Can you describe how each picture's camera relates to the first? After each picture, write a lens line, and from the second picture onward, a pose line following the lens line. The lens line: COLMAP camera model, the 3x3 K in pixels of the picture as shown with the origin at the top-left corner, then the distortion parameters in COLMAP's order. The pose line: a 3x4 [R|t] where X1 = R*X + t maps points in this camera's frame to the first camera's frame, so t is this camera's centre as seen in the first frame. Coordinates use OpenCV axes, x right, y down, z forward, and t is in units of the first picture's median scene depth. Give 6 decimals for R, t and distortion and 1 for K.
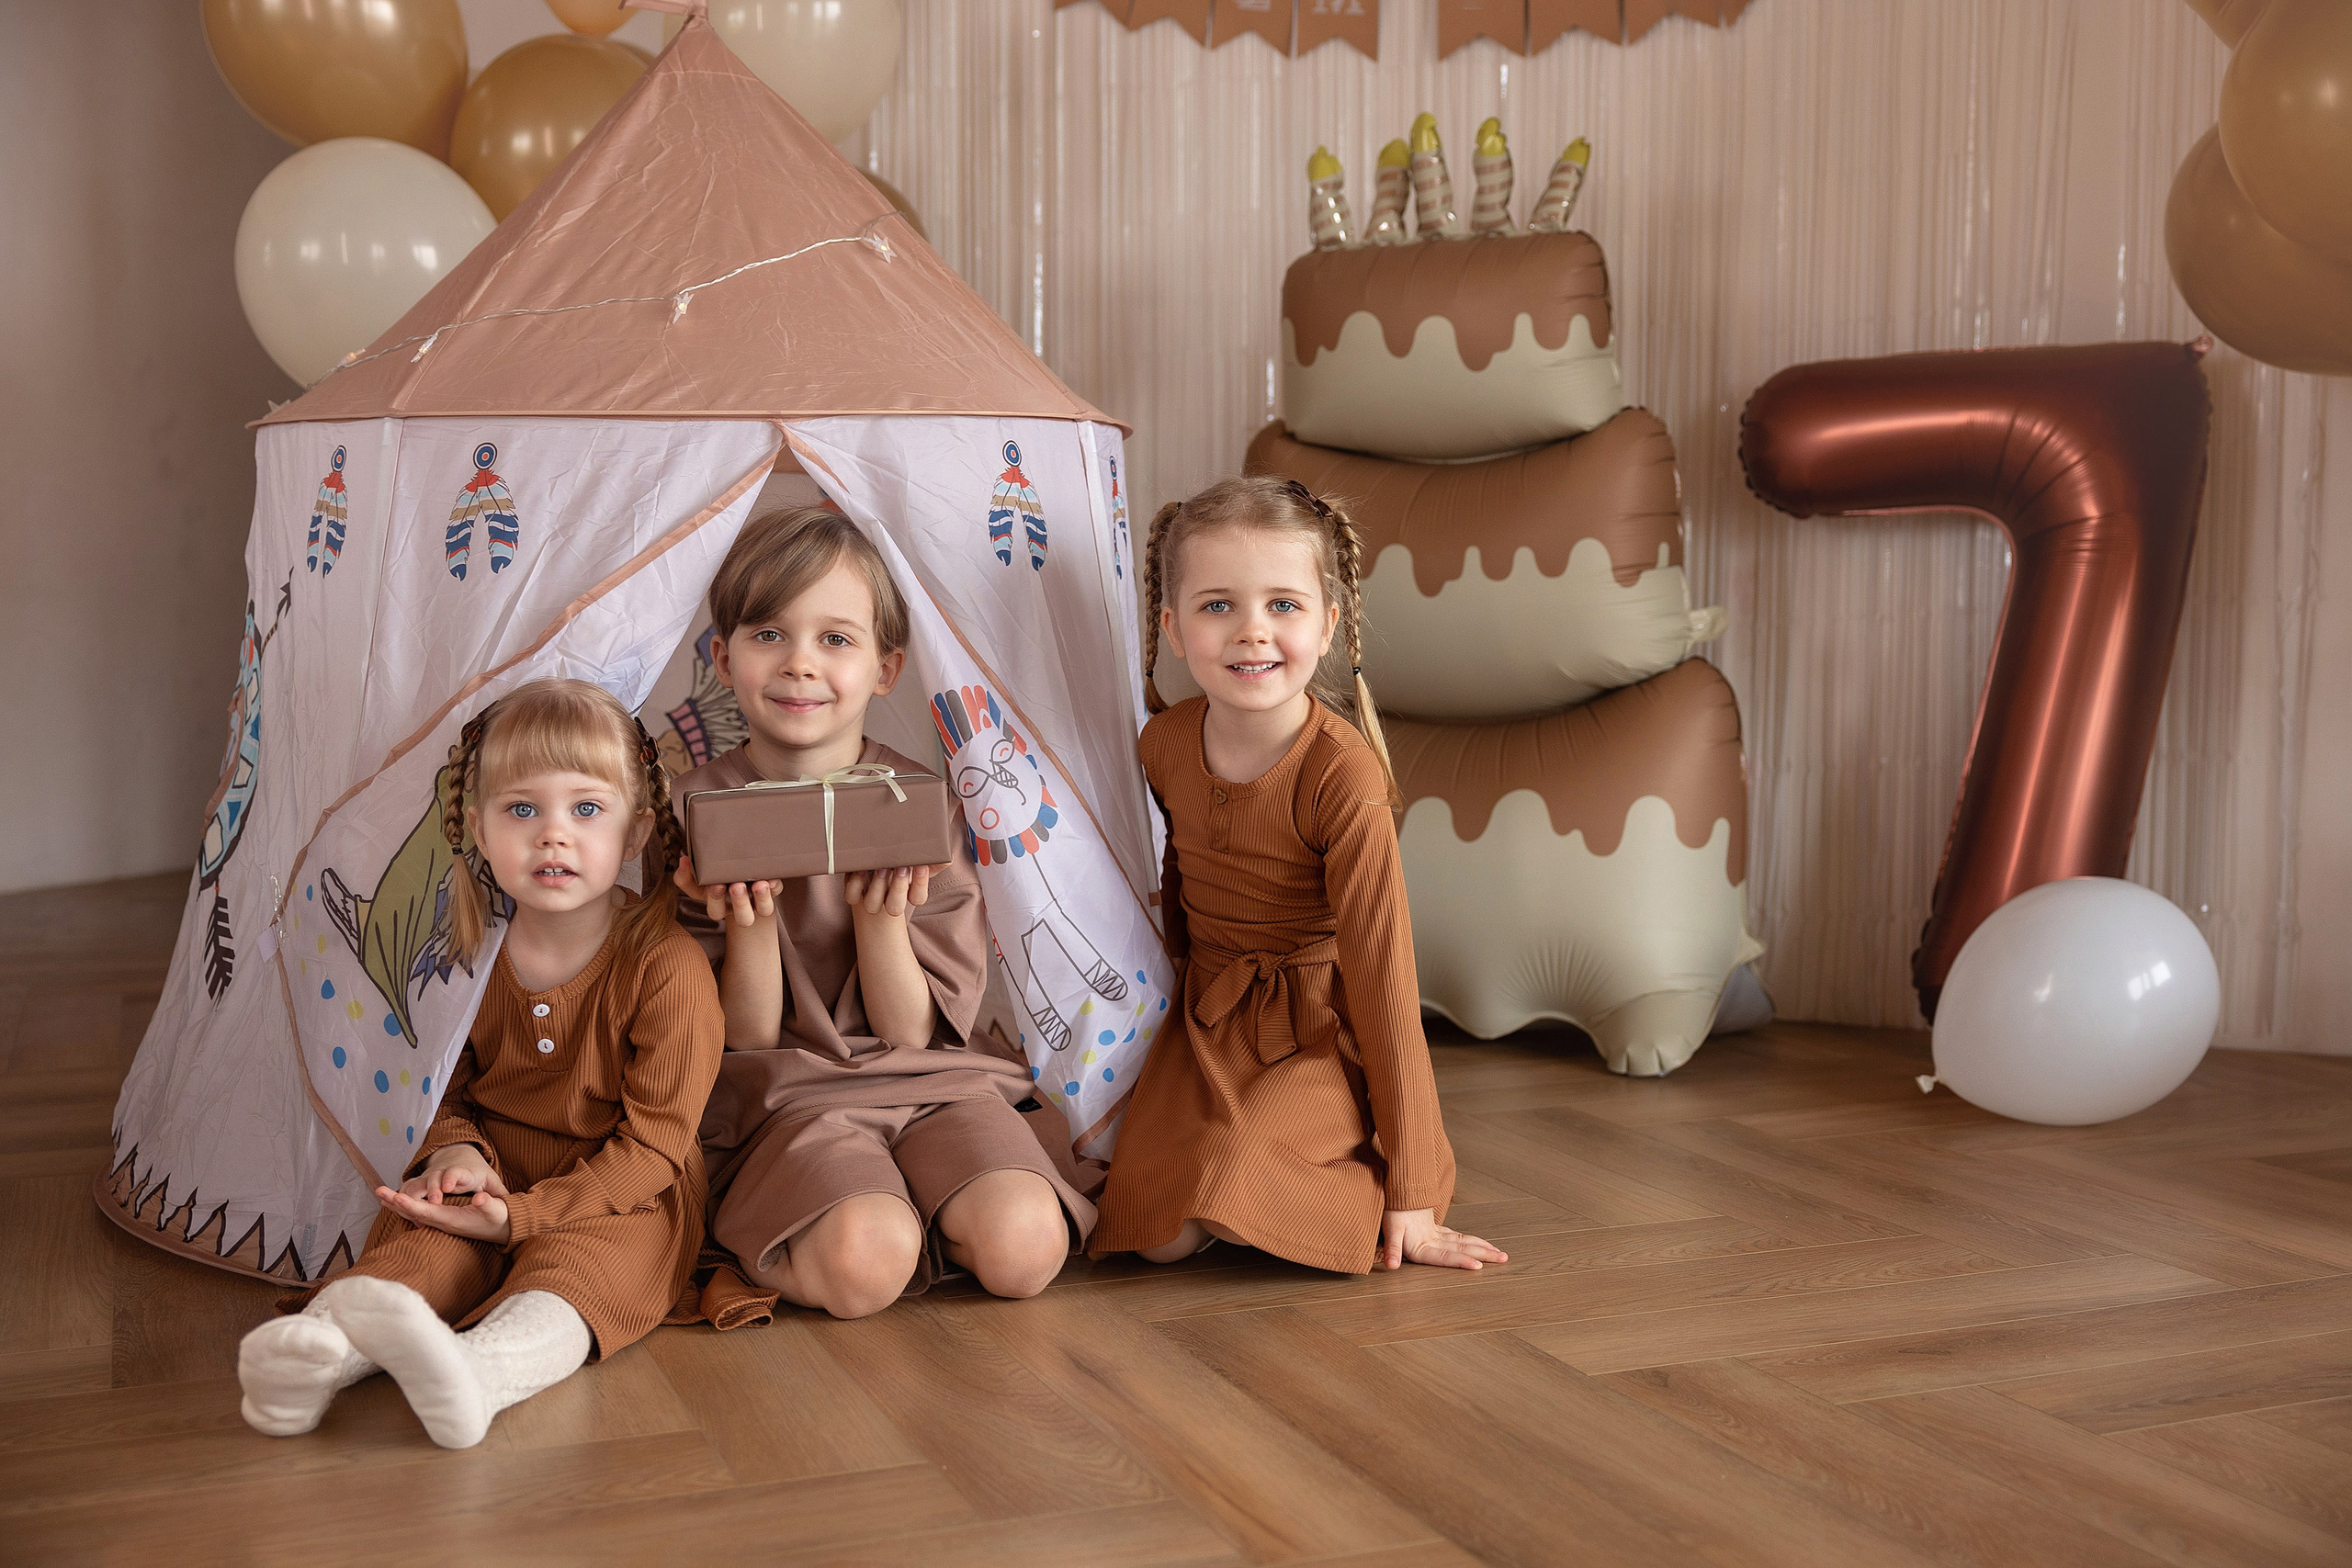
lens RADIAL K [[2724.7, 0, 1176.0], [0, 2724.7, 784.0], [0, 0, 1]] dist [0.021548, 0.016493]
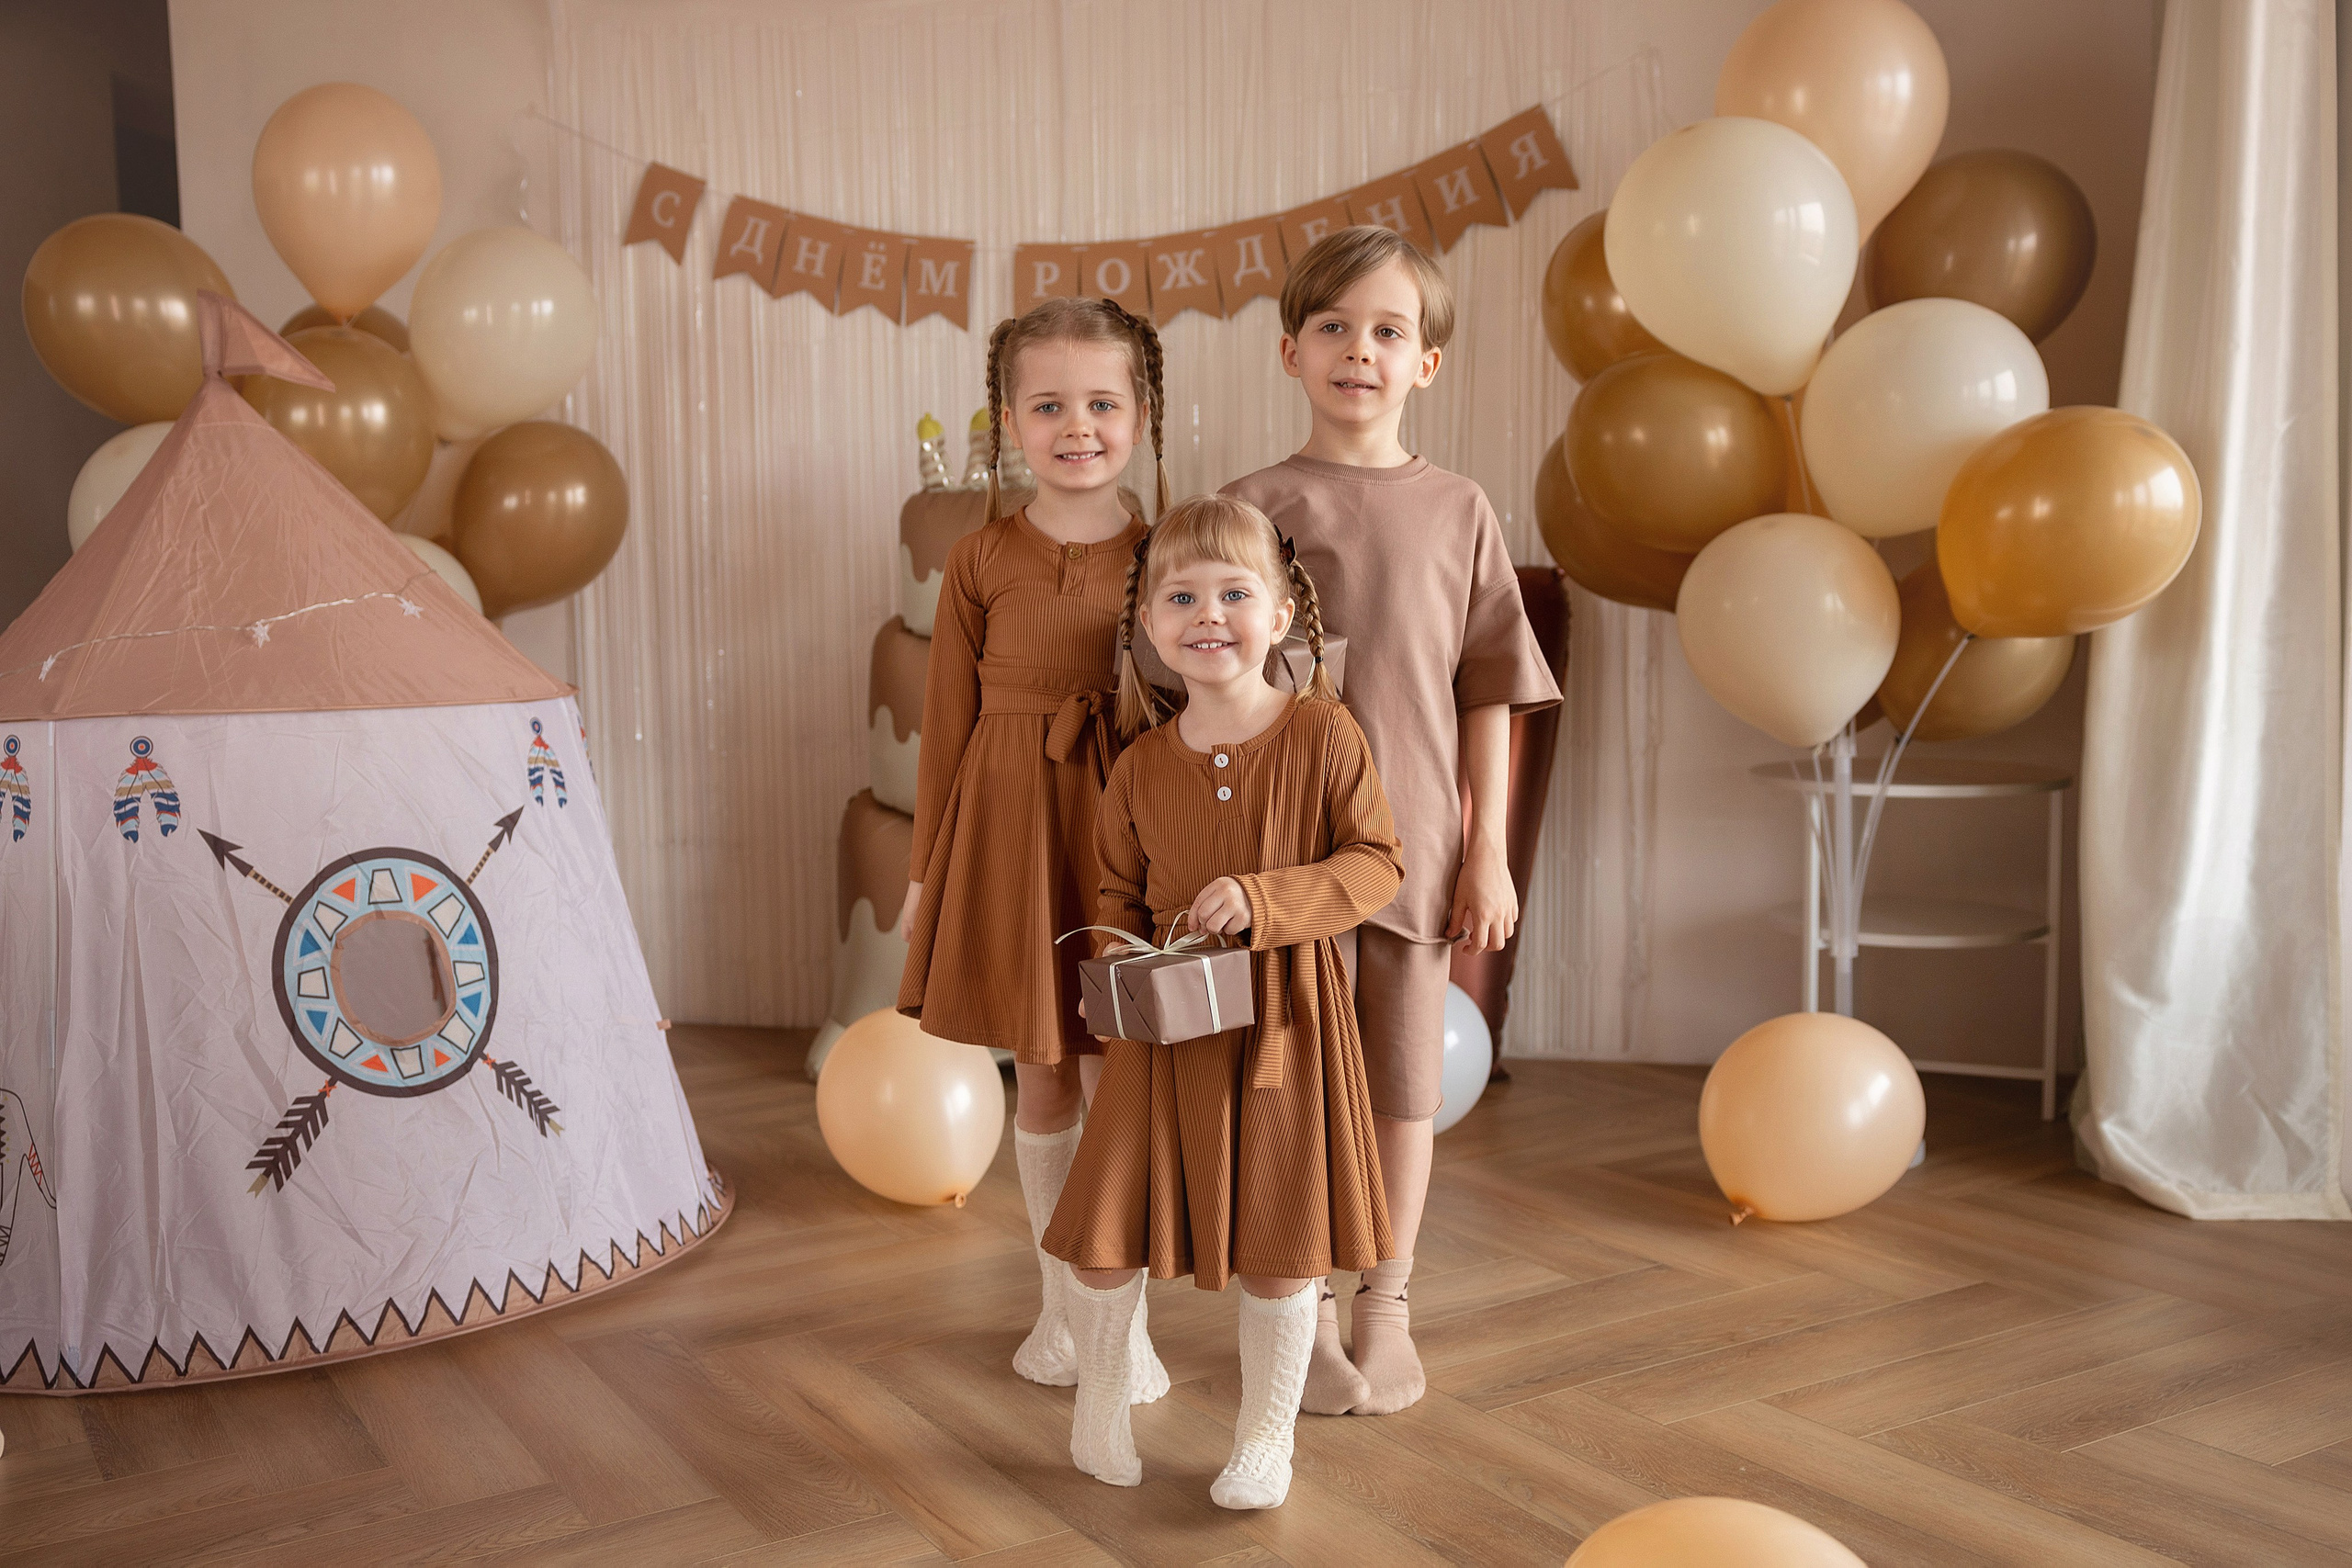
lens RADIAL K [[2313.7, 0, 1176.0], [0, 2313.7, 784.0], [0, 0, 1]] dist [0.006716, 0.005990]
pose [[0.984822, -0.024140, 0.171882, -0.031041], [0.020047, 0.999474, 0.025510, -0.093425], [-0.172408, -0.021678, 0.984787, -0.153067]]
